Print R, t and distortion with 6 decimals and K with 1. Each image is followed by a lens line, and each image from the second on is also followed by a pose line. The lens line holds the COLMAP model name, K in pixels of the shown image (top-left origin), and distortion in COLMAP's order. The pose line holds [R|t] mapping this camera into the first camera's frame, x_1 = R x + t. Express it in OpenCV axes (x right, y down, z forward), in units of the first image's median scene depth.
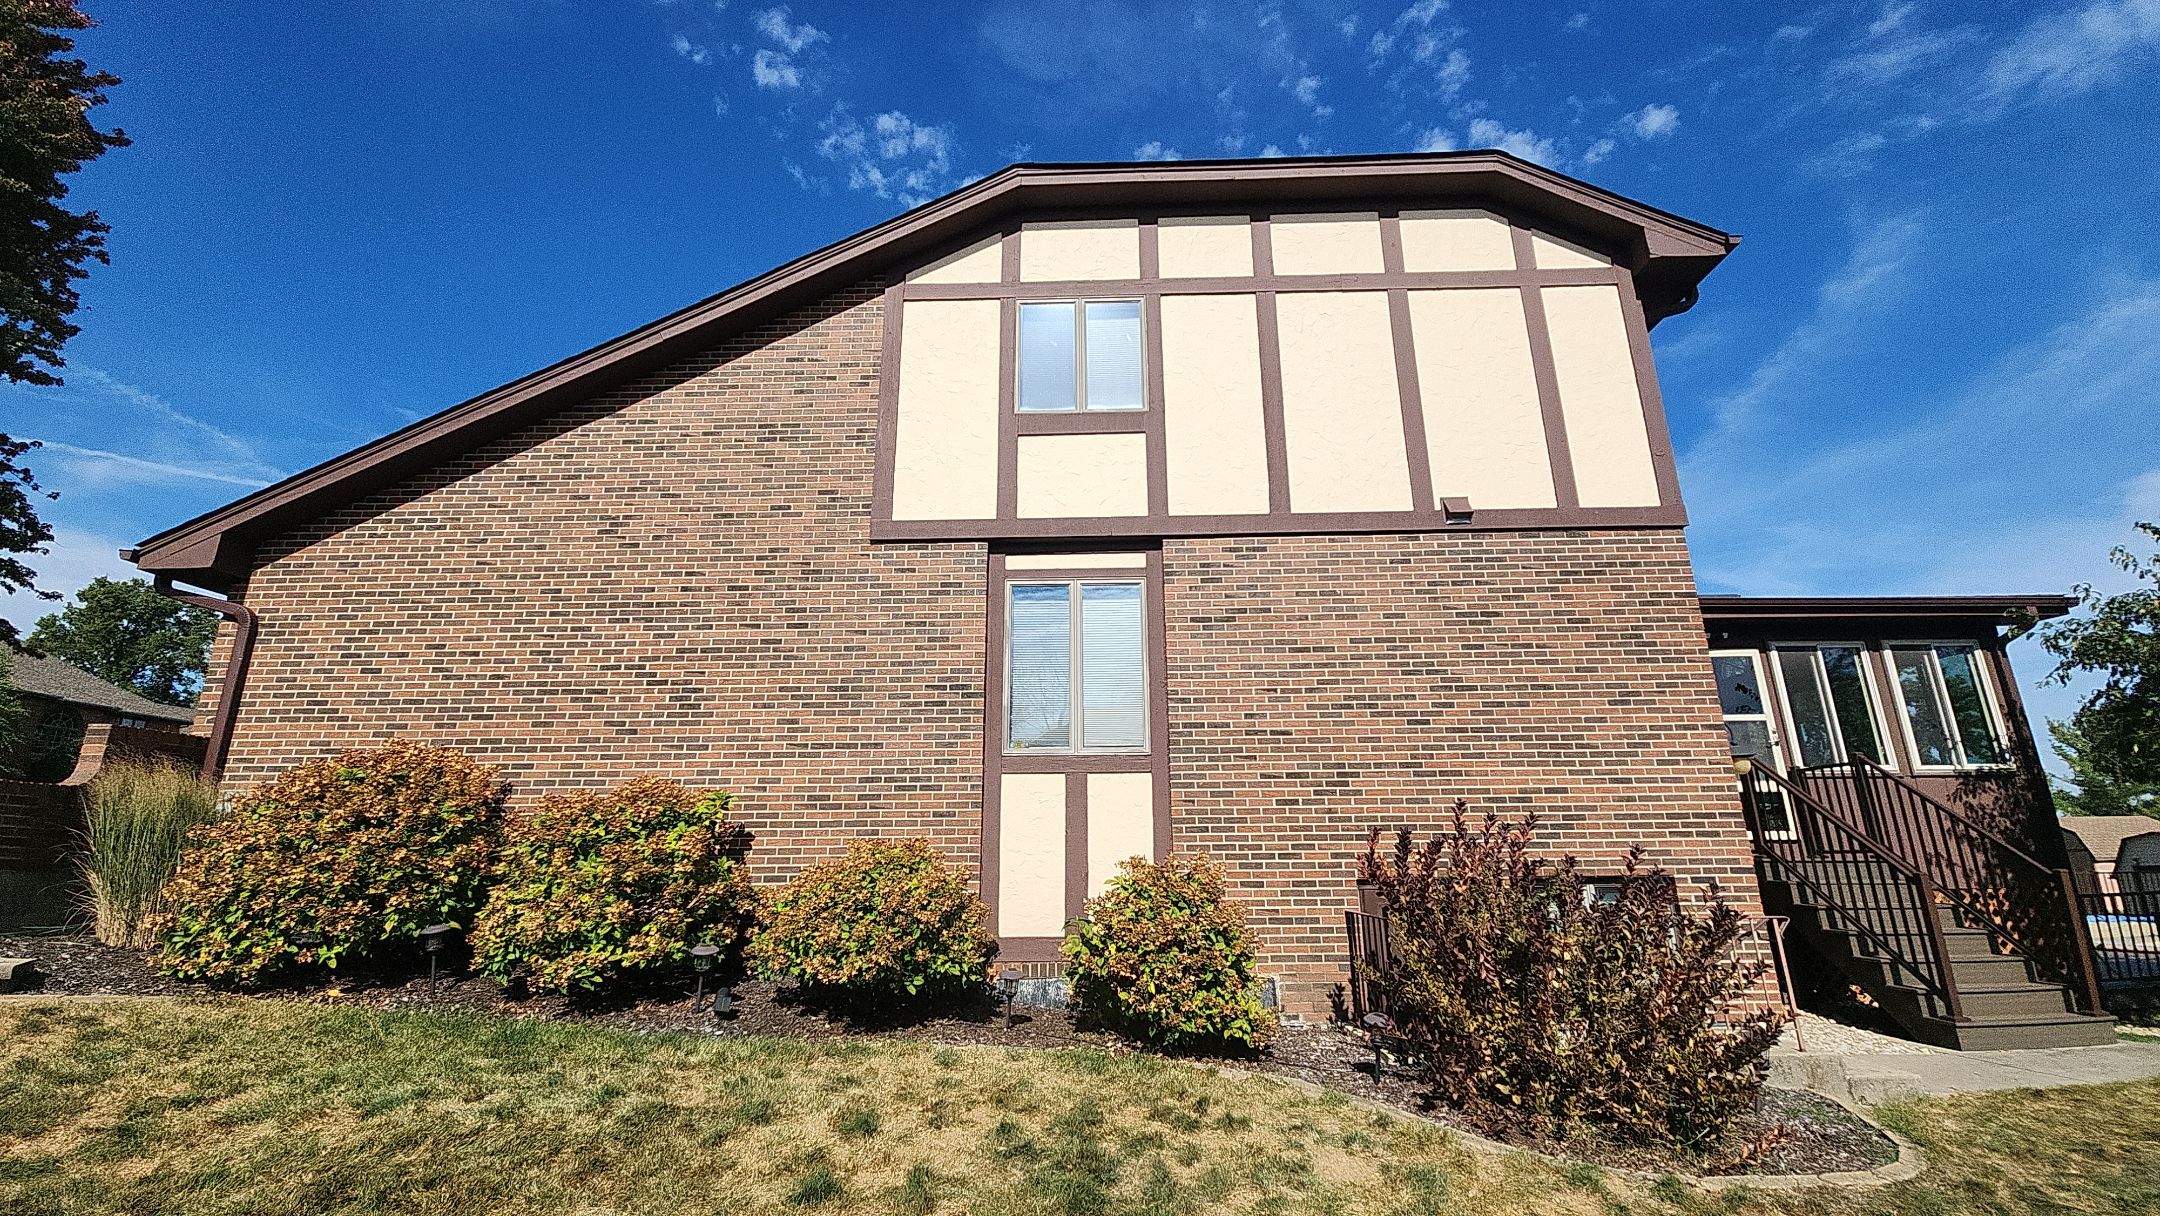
lens RADIAL K [[886.3, 0, 1070.6], [0, 886.3, 608.1], [0, 0, 1]] dist [-0.000682, -0.000115]
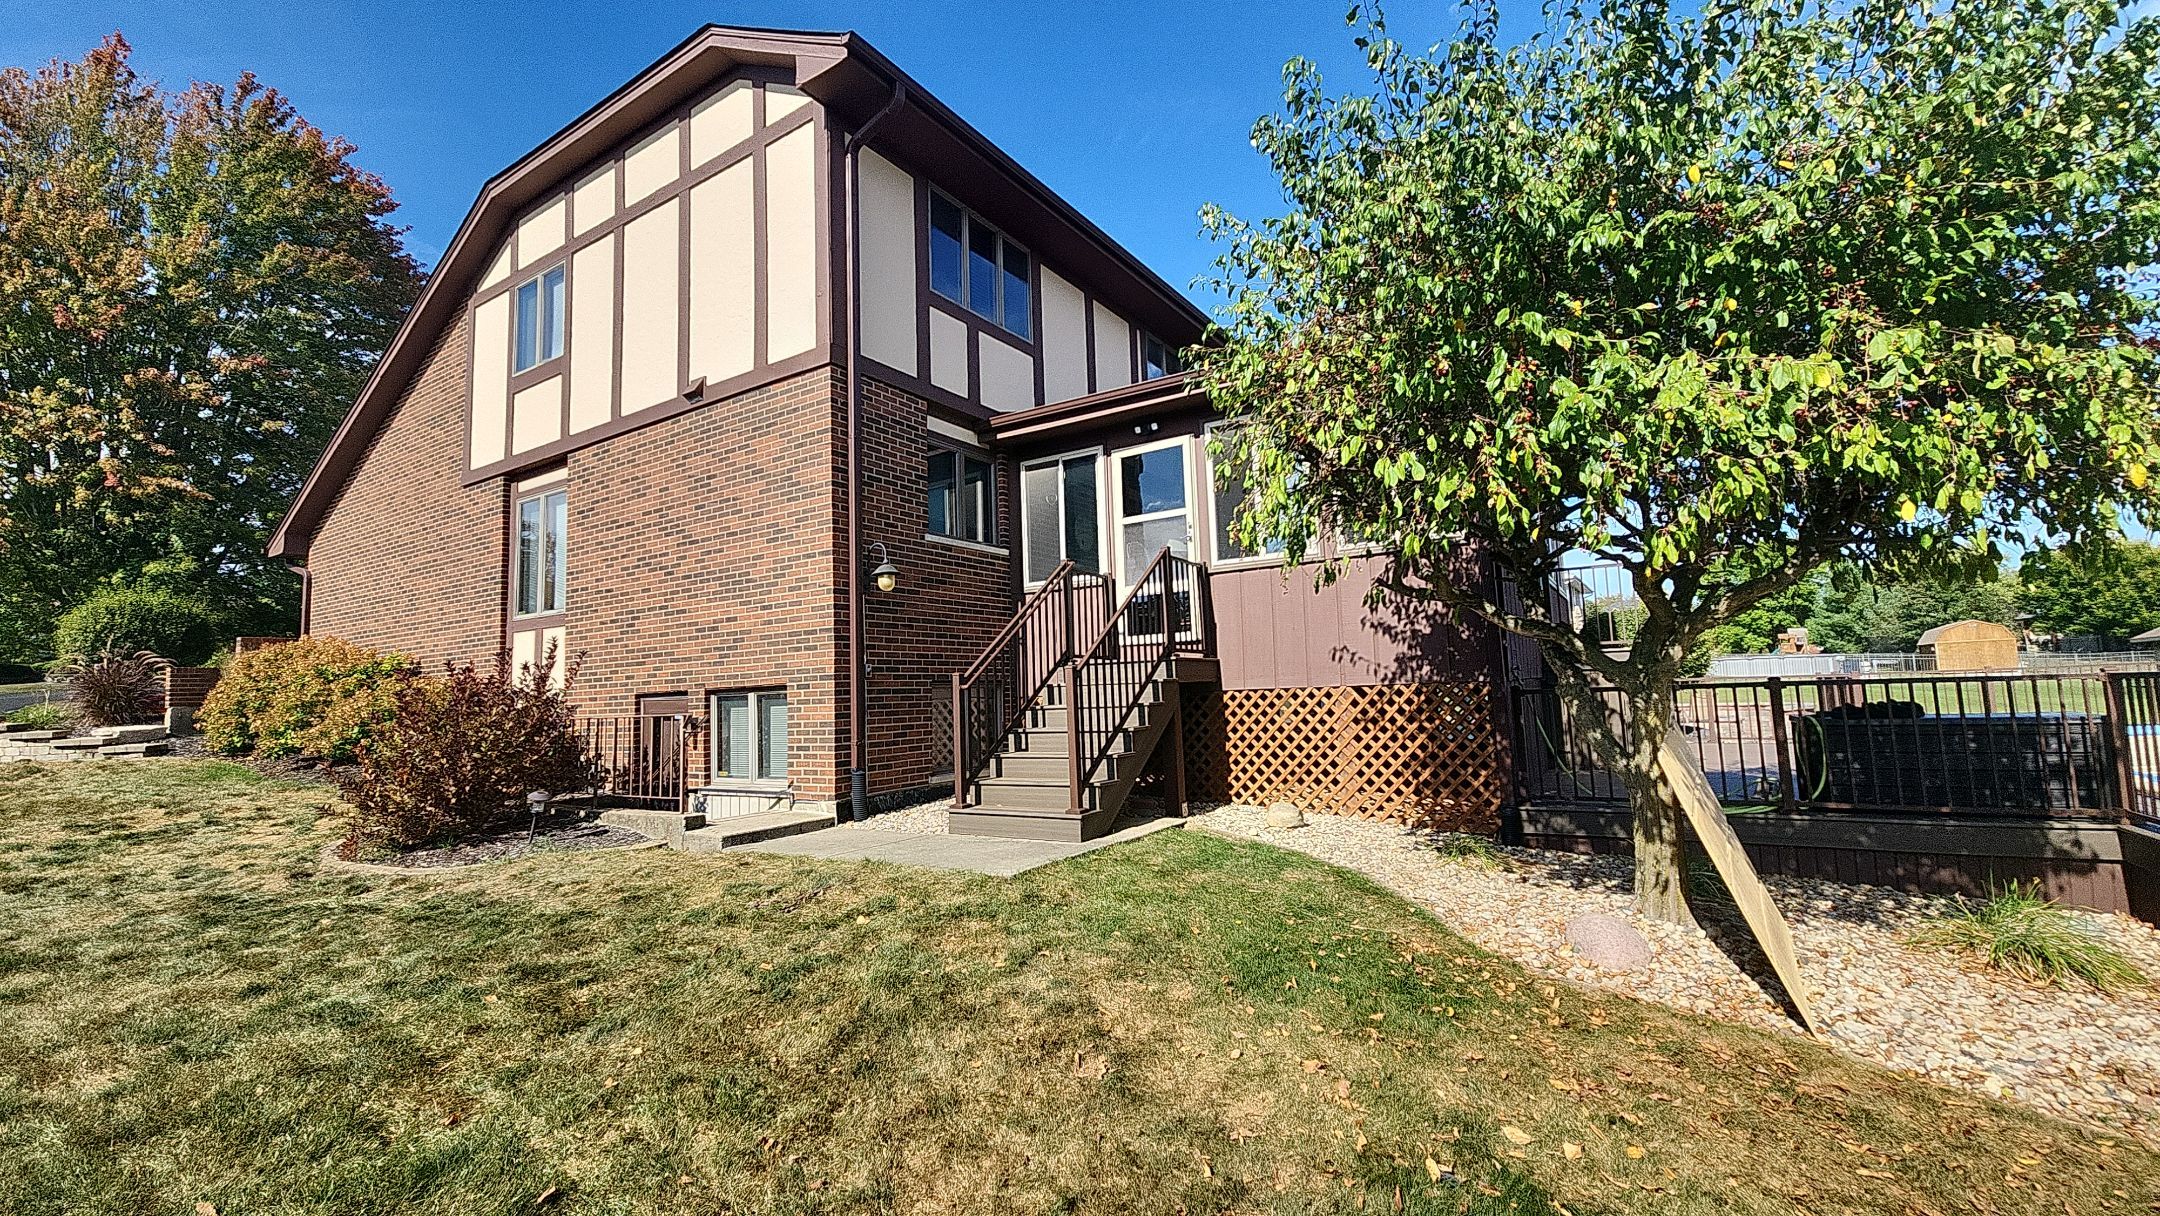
lens RADIAL K [[886.3, 0, 1082.9], [0, 886.3, 608.8], [0, 0, 1]] dist [-0.000682, -0.000115]
pose [[0.855160, -0.073531, -0.513122, 1.455392], [0.169853, 0.974987, 0.143356, 0.091263], [0.489746, -0.209747, 0.846259, 0.193893]]
